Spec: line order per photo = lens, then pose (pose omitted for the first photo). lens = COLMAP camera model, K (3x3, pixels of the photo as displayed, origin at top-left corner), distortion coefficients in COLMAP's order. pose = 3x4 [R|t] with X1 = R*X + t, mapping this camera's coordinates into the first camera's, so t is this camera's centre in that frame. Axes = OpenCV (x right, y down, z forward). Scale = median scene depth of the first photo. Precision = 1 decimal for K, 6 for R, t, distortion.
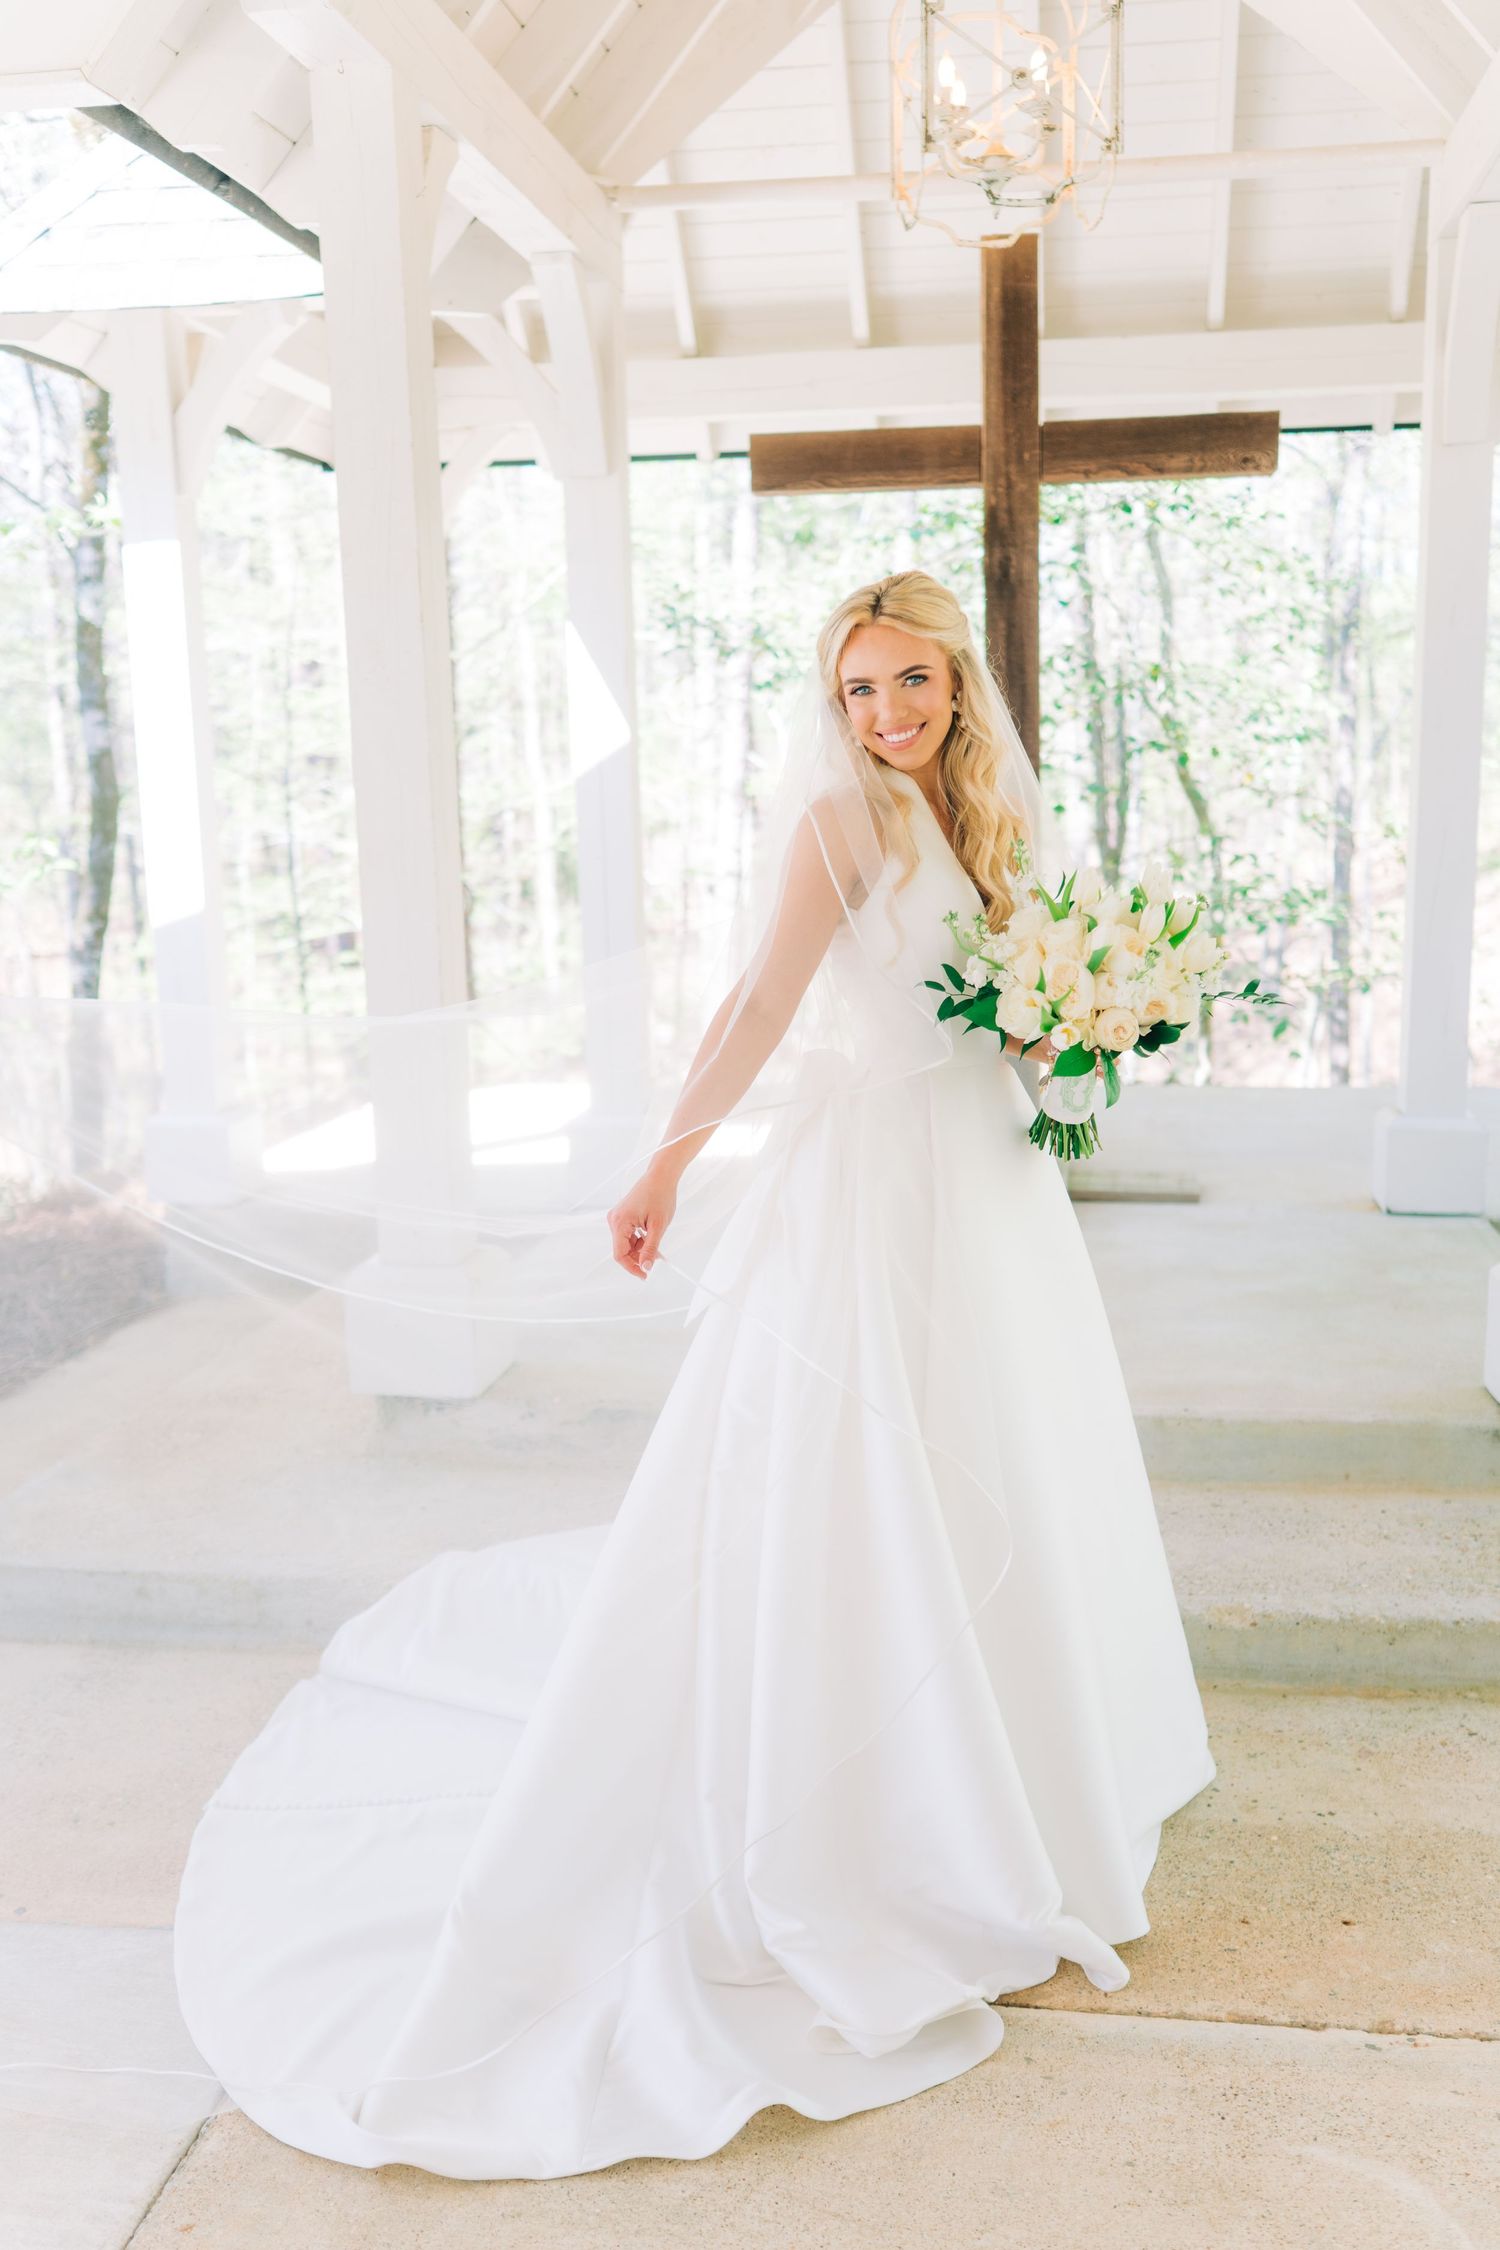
lens RADIAL K [[2329.2, 0, 750.0], [0, 2329.2, 1125.0], [0, 0, 1]] dist [-0.055385, 0.157990]
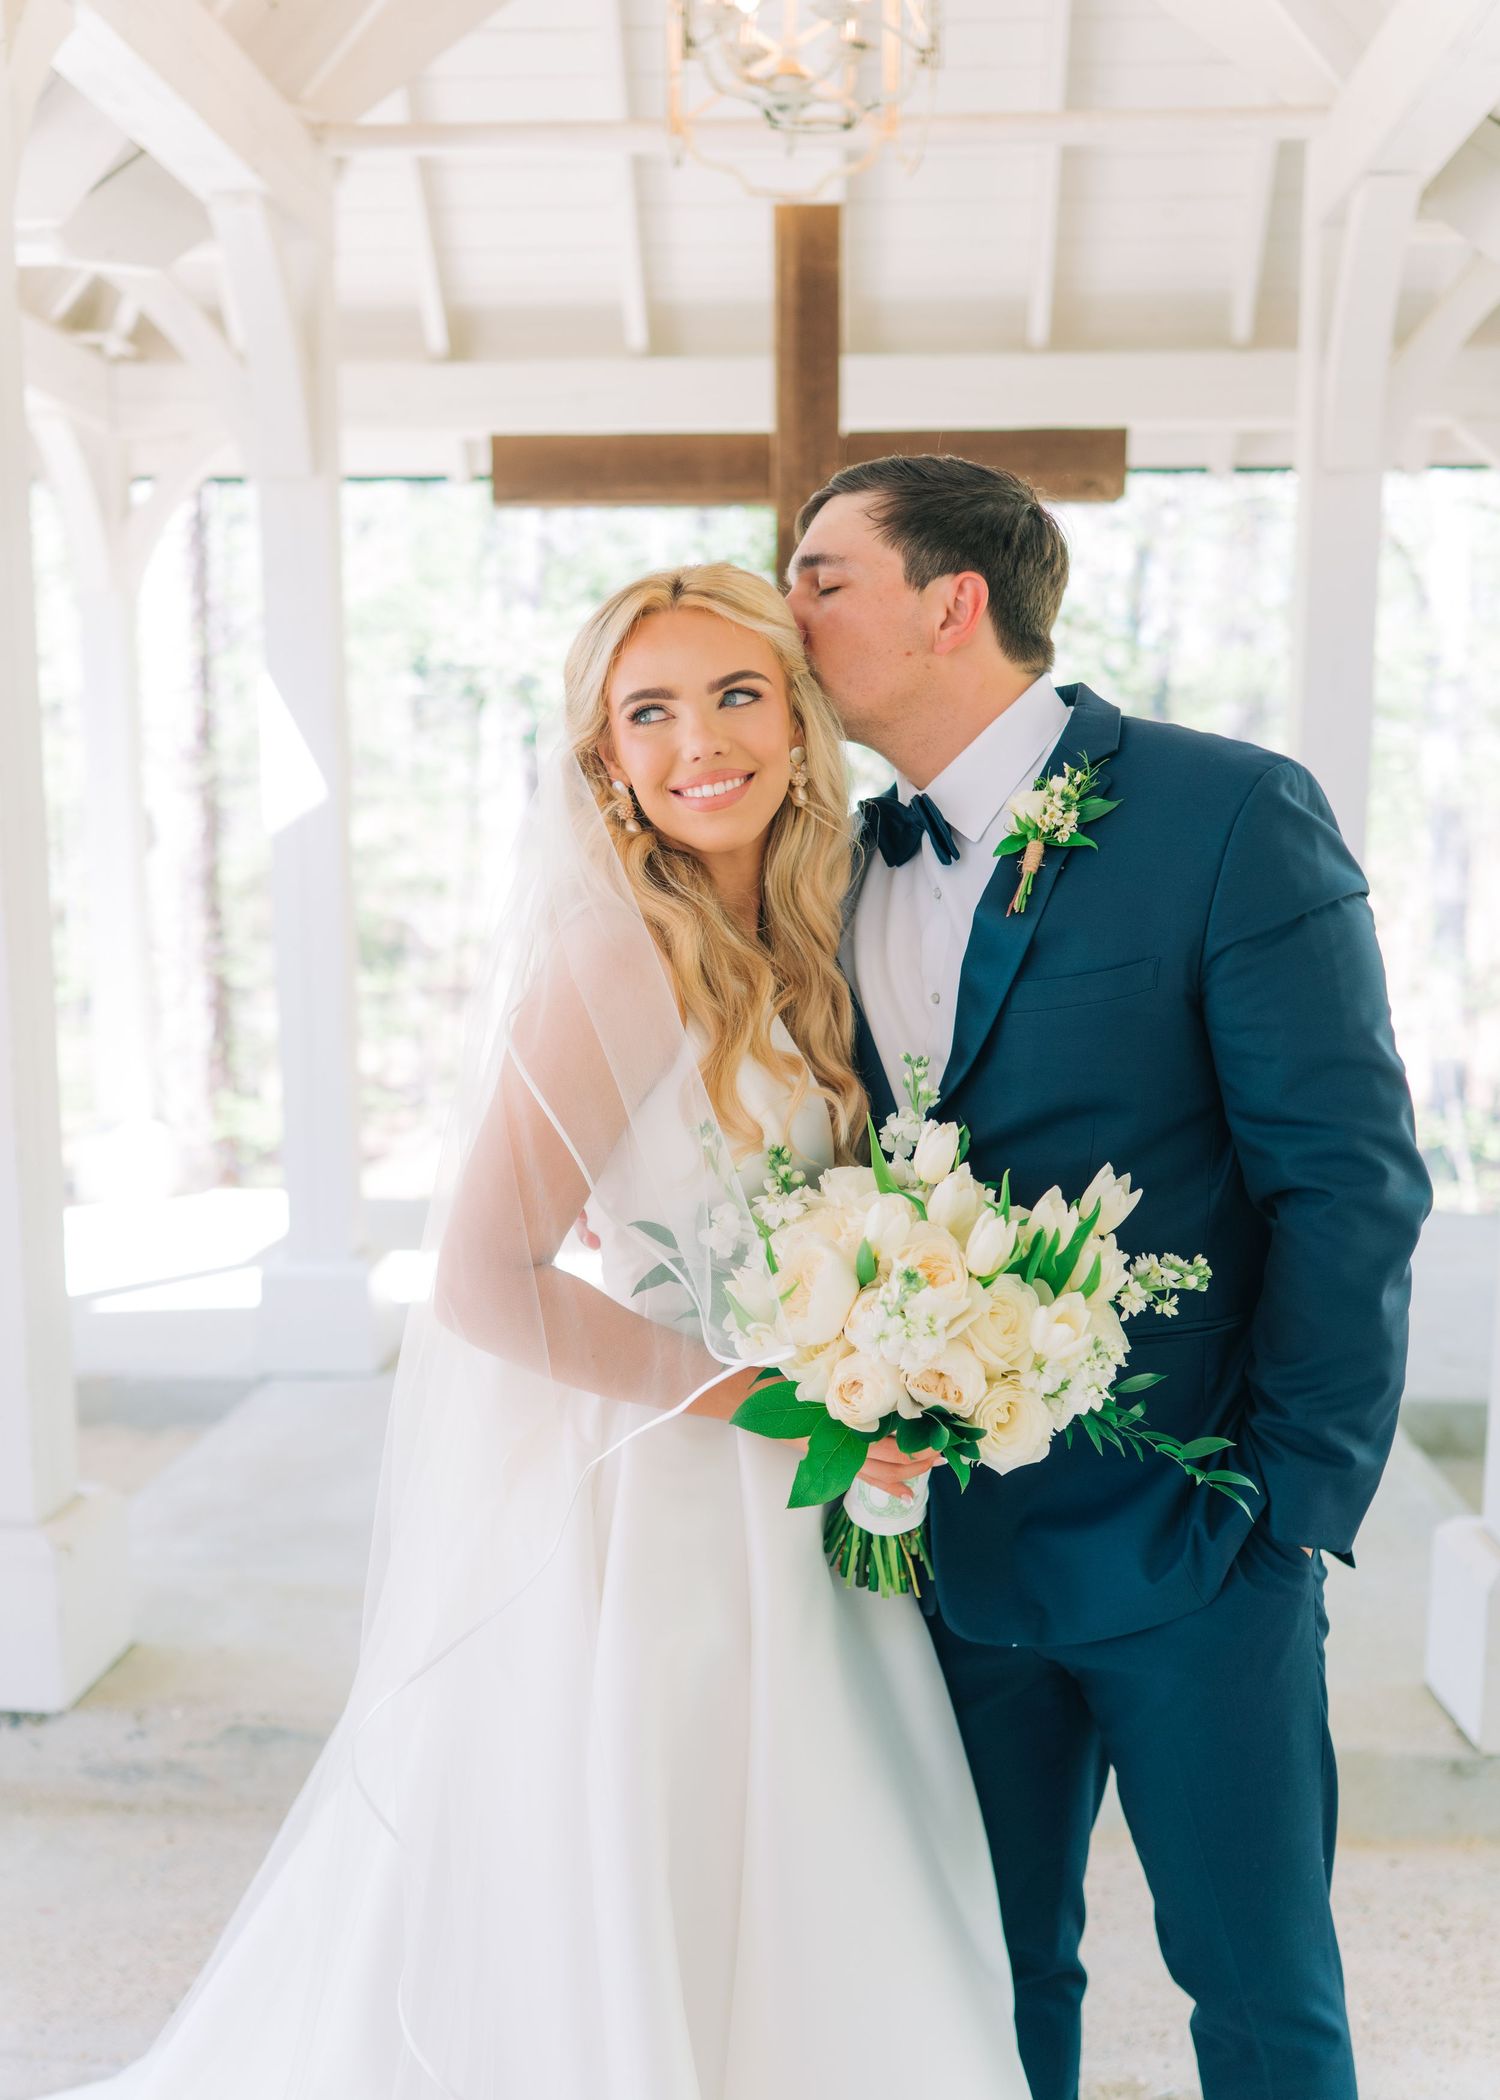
lens RADIAL K [[2303.5, 0, 807.5], [0, 2303.5, 1054.2], [0, 0, 1]] dist [0.013044, -0.022567]
pose [[0.993807, 0.008187, 0.110820, 0.023375], [-0.002323, 0.998595, -0.052939, -0.037447], [-0.111098, 0.052354, 0.992430, 0.196944]]
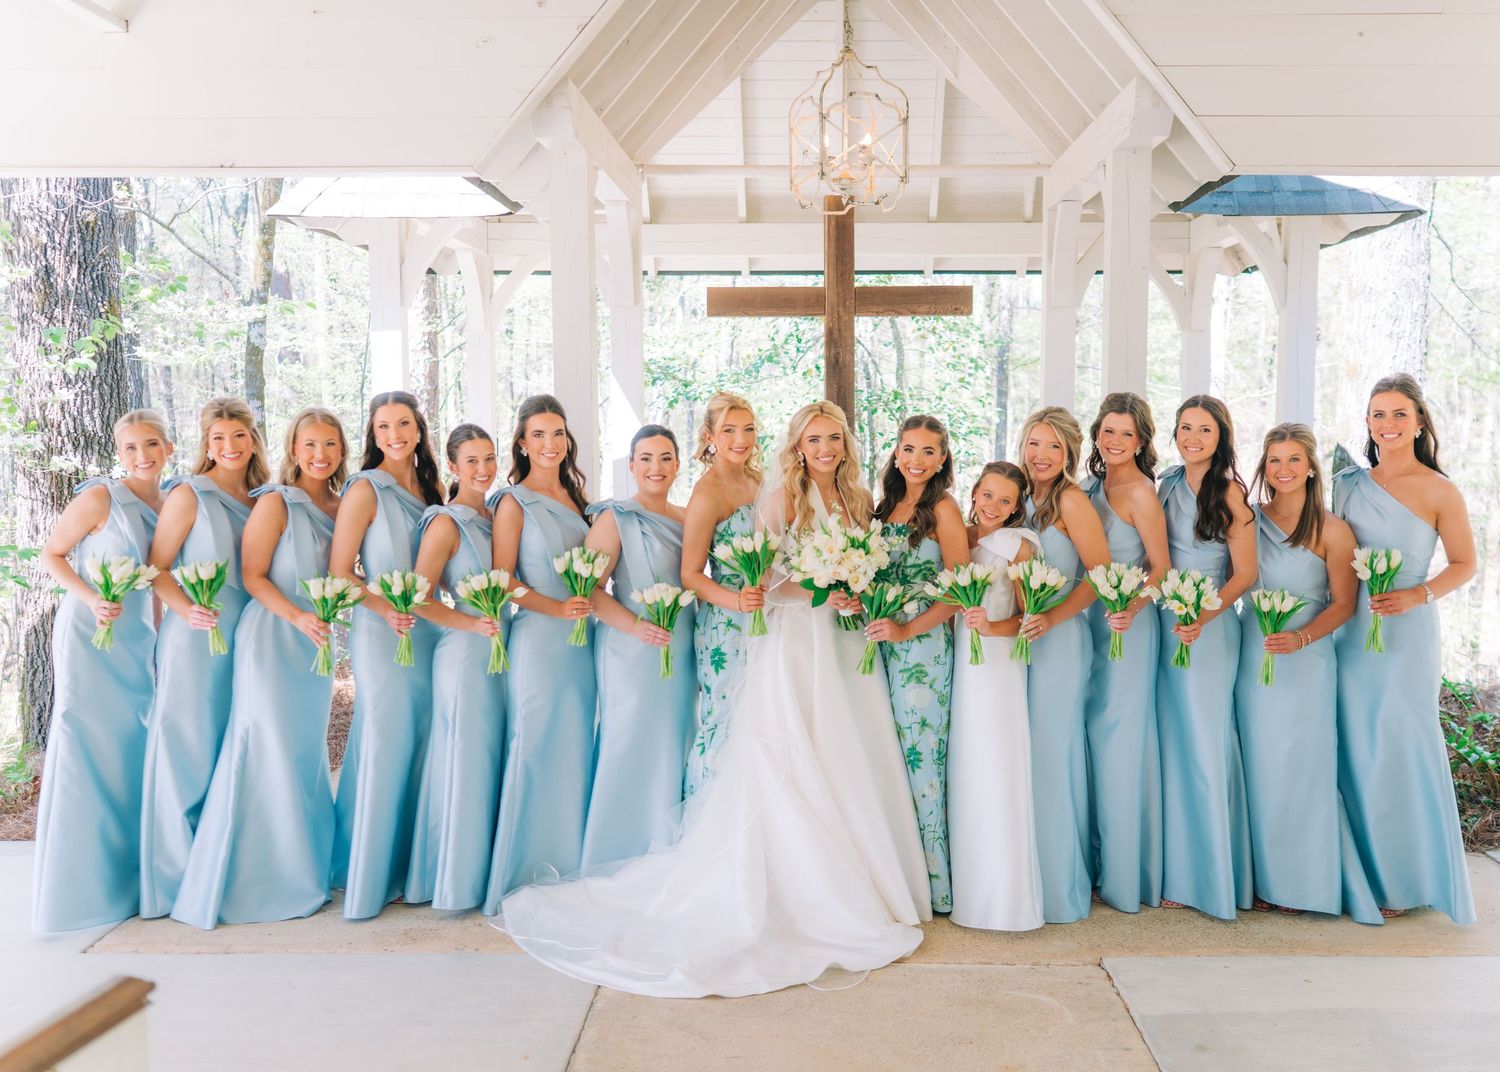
lens RADIAL K [[1645.3, 0, 750.0], [0, 1645.3, 536.0], [0, 0, 1]] dist [0.013044, -0.022567]
pose [[0.994551, 0.009366, 0.103832, -0.109278], [-0.000808, 0.996619, -0.082163, 0.027485], [-0.104250, 0.081632, 0.991195, -0.376863]]
